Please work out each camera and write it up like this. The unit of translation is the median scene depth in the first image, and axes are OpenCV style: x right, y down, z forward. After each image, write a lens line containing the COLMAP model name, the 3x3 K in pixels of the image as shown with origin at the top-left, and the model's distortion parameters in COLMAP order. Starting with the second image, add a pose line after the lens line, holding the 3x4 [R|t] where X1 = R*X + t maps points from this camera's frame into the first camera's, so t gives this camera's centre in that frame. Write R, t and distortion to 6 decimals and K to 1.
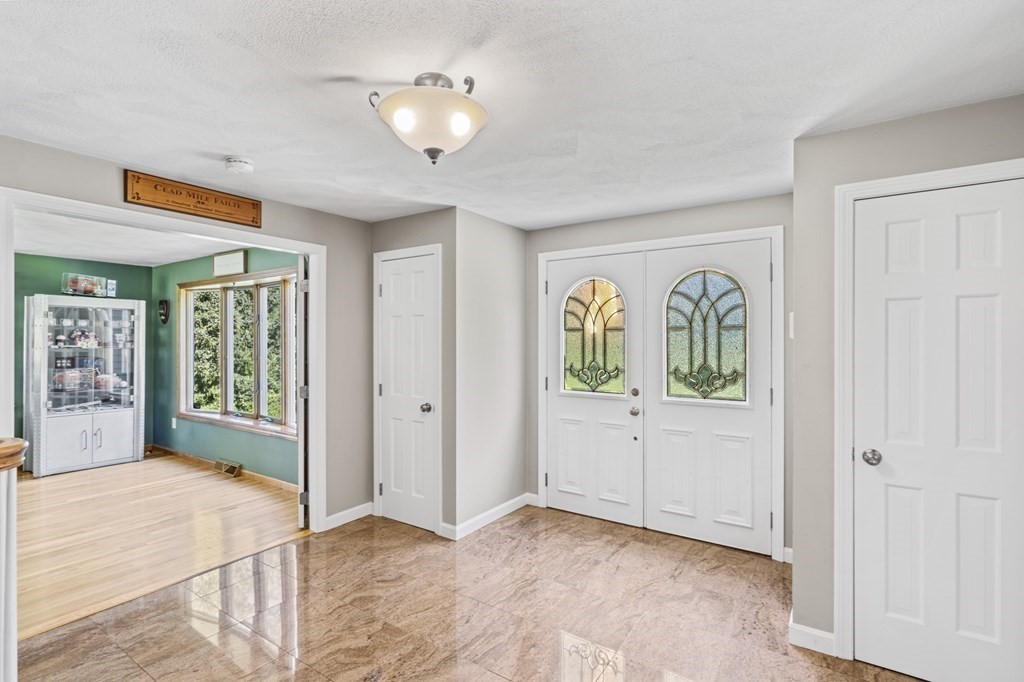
lens RADIAL K [[469.6, 0, 507.7], [0, 469.6, 340.4], [0, 0, 1]] dist [-0.002965, -0.000029]
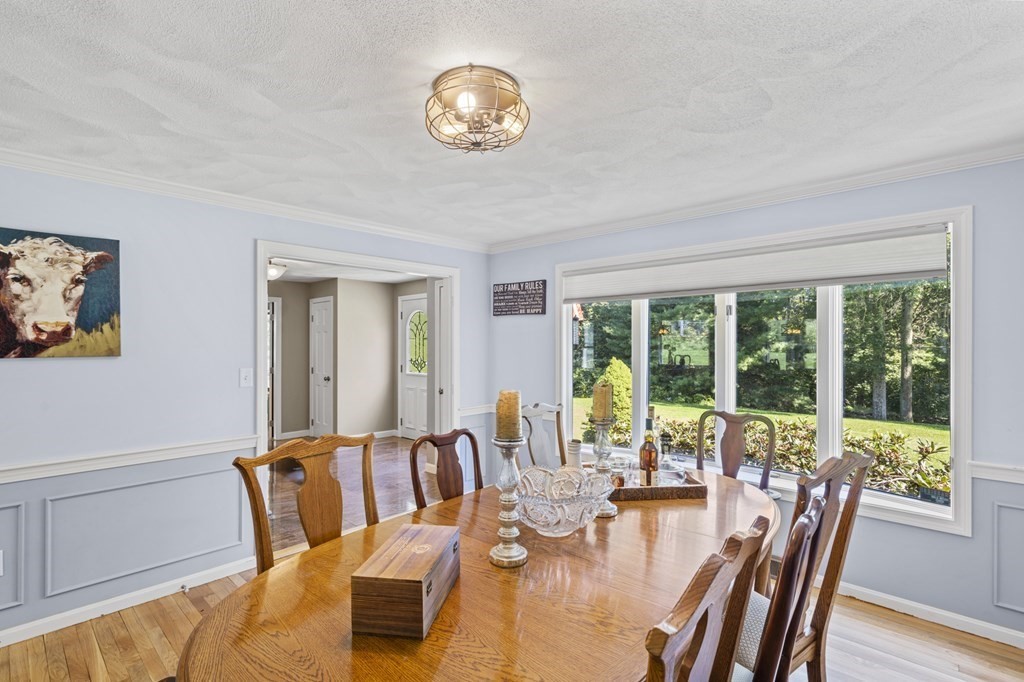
lens RADIAL K [[469.6, 0, 507.7], [0, 469.6, 340.4], [0, 0, 1]] dist [-0.002965, -0.000029]
pose [[0.984010, -0.004633, -0.178052, 0.850515], [0.002665, 0.999933, -0.011289, 0.005662], [0.178093, 0.010634, 0.983956, -0.740221]]
